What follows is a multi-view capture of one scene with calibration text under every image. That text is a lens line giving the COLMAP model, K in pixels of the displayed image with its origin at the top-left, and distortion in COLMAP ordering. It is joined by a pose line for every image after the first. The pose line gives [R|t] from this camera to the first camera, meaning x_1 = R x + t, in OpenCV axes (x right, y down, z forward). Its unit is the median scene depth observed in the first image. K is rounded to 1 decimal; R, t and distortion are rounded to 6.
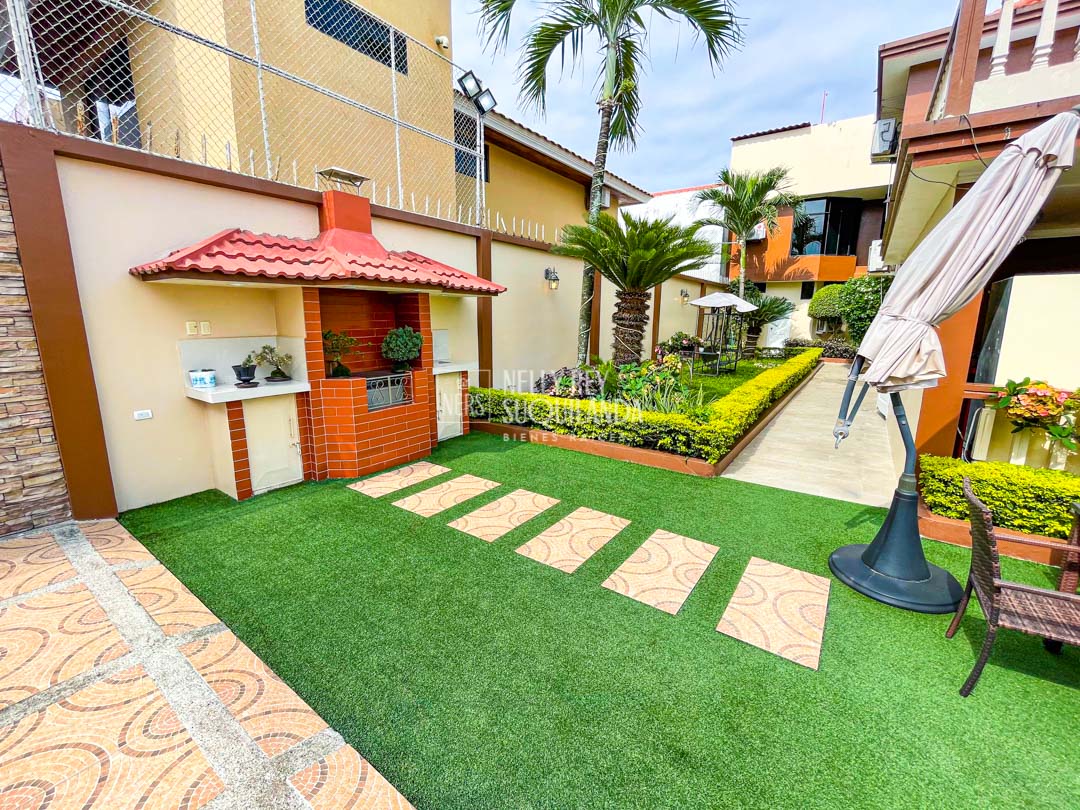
lens RADIAL K [[456.6, 0, 540.0], [0, 456.6, 405.0], [0, 0, 1]] dist [-0.000176, -0.000030]
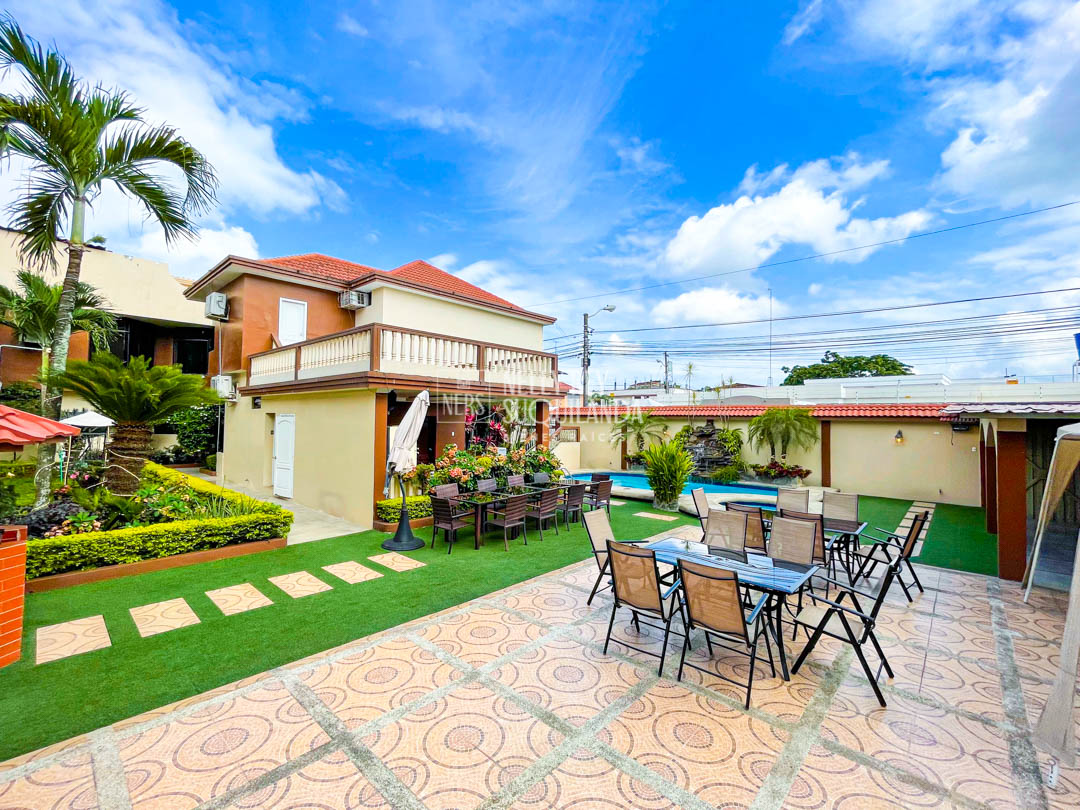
lens RADIAL K [[456.6, 0, 540.0], [0, 456.6, 405.0], [0, 0, 1]] dist [-0.000176, -0.000030]
pose [[0.121825, 0.024468, 0.992250, -1.449643], [0.182805, 0.982041, -0.046660, -0.118166], [-0.975572, 0.187073, 0.115164, -0.180743]]
